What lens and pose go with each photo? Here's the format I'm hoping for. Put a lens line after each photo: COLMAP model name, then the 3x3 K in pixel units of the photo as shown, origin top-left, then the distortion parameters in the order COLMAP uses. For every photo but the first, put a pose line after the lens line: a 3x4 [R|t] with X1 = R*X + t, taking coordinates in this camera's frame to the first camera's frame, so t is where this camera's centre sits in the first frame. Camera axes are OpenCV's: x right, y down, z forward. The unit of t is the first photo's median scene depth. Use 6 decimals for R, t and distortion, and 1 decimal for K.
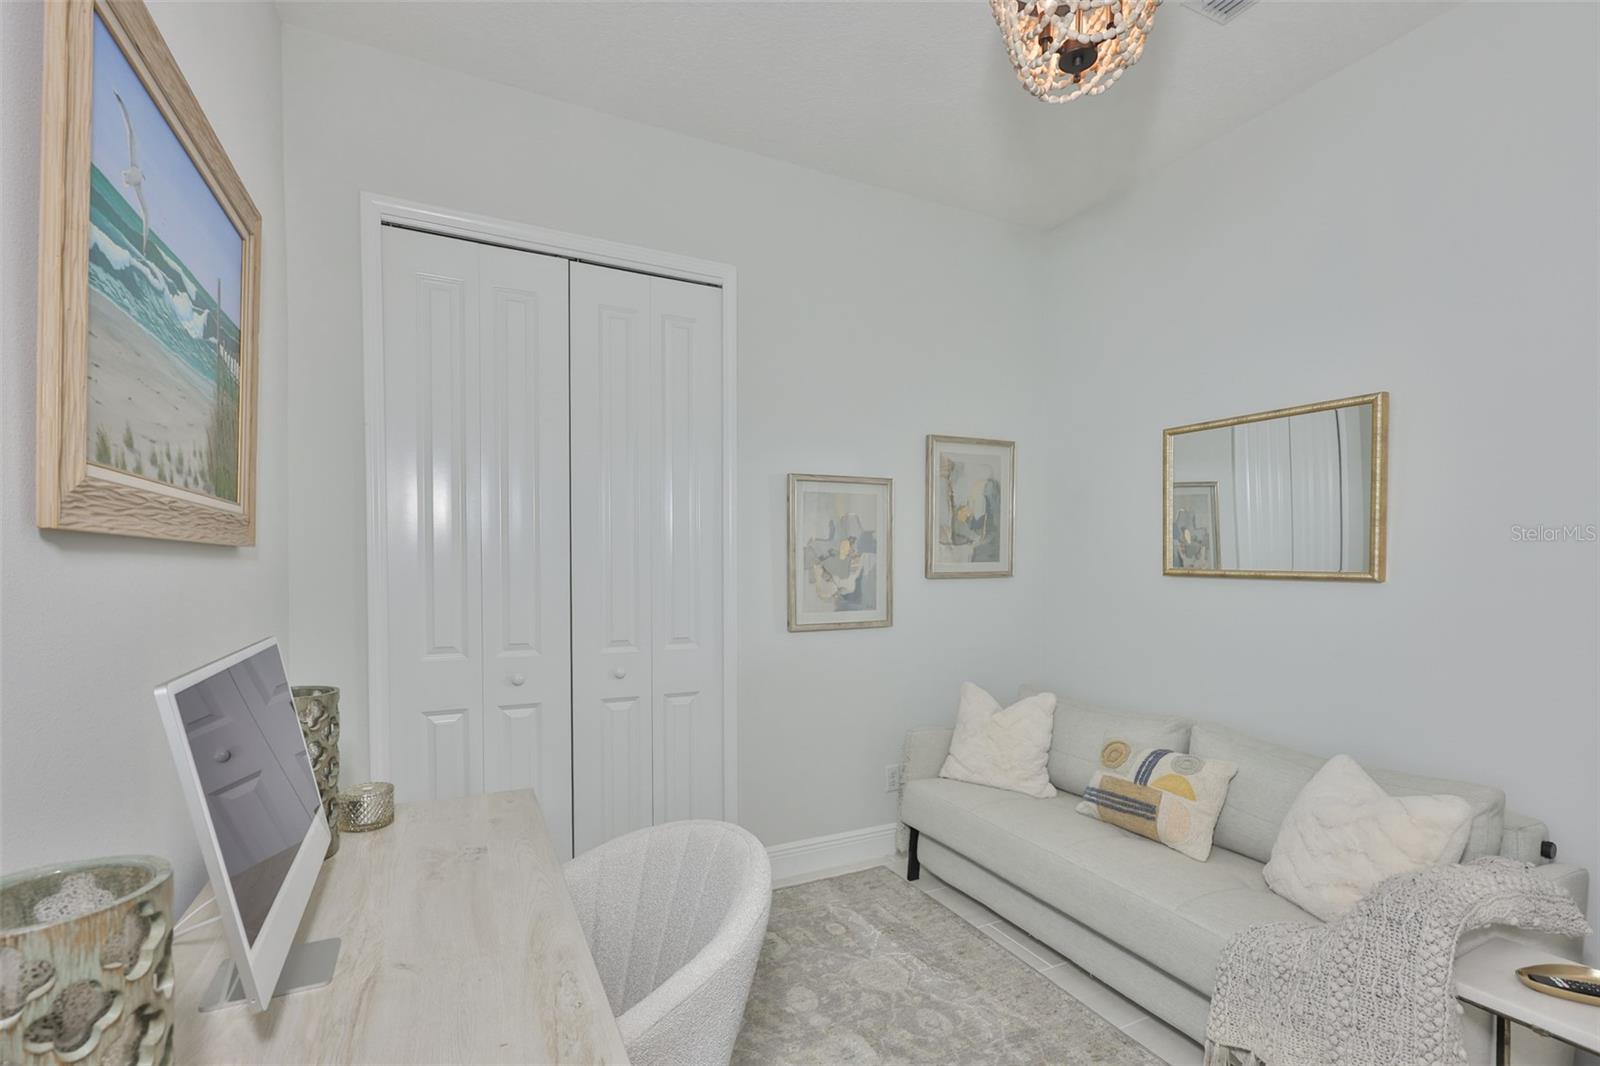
lens RADIAL K [[688.7, 0, 814.6], [0, 688.7, 564.8], [0, 0, 1]] dist [0.003730, -0.001263]
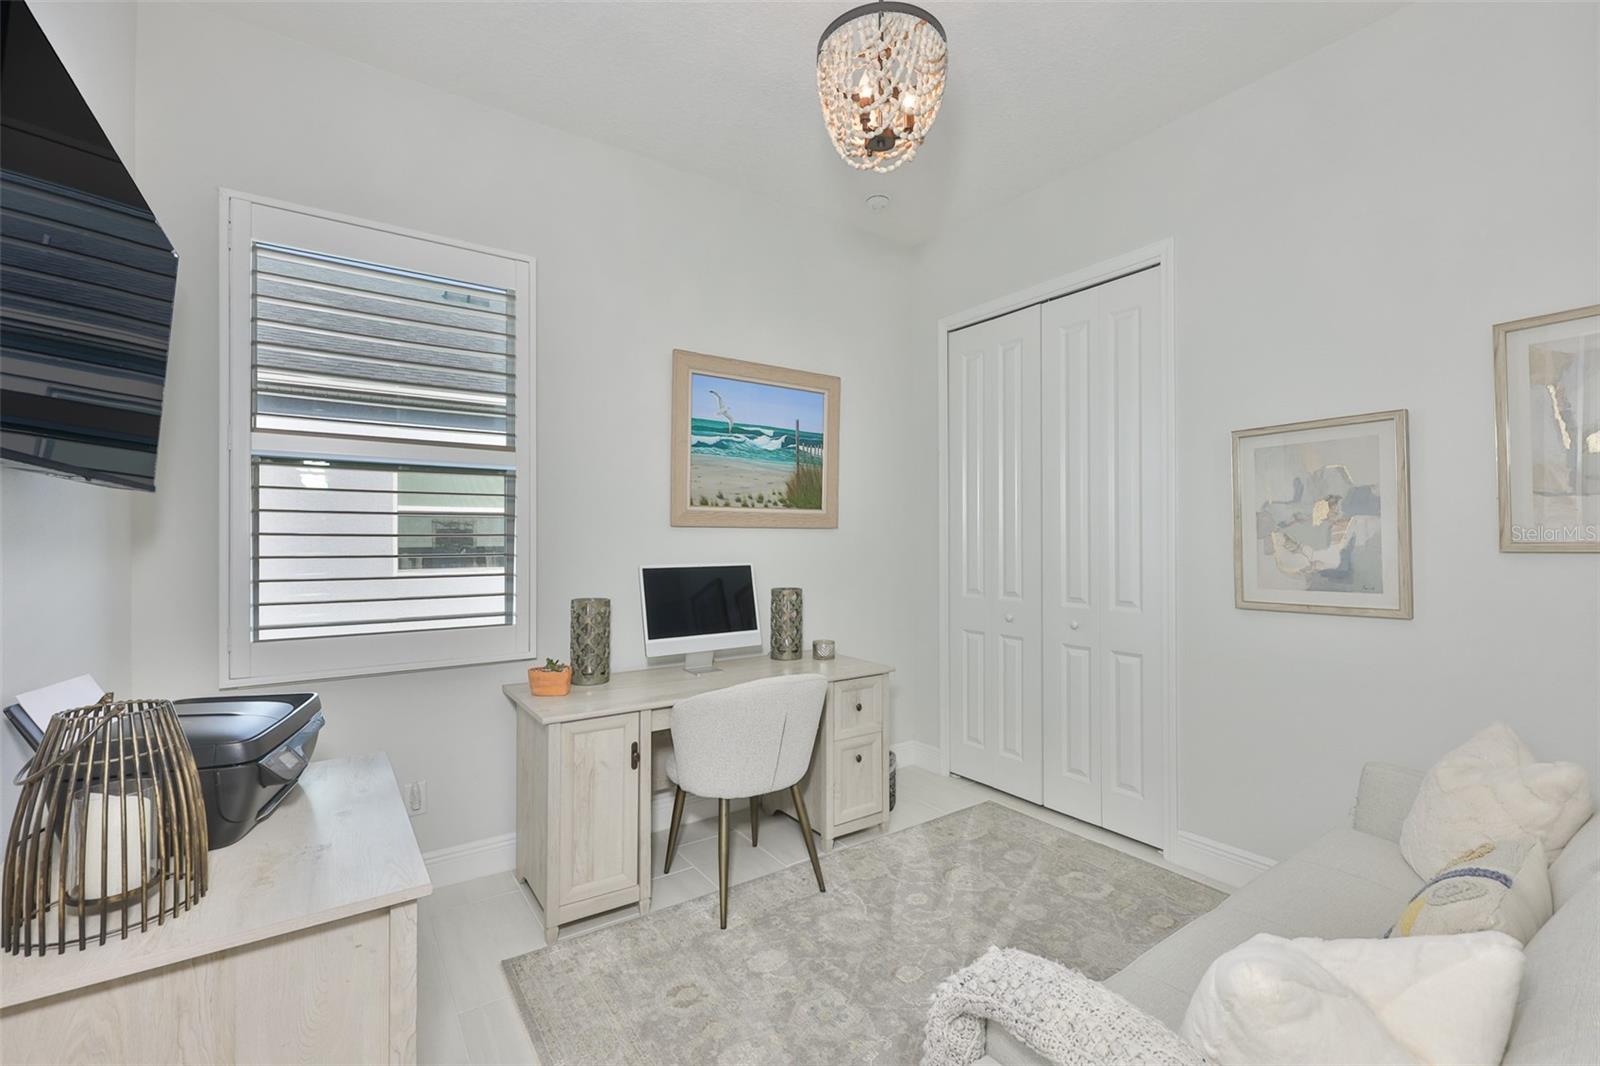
lens RADIAL K [[688.7, 0, 802.0], [0, 688.7, 531.9], [0, 0, 1]] dist [0.003730, -0.001263]
pose [[0.159270, -0.013908, -0.987137, 0.720626], [0.002643, 0.999903, -0.013661, 0.008832], [0.987232, -0.000434, 0.159291, 0.290659]]
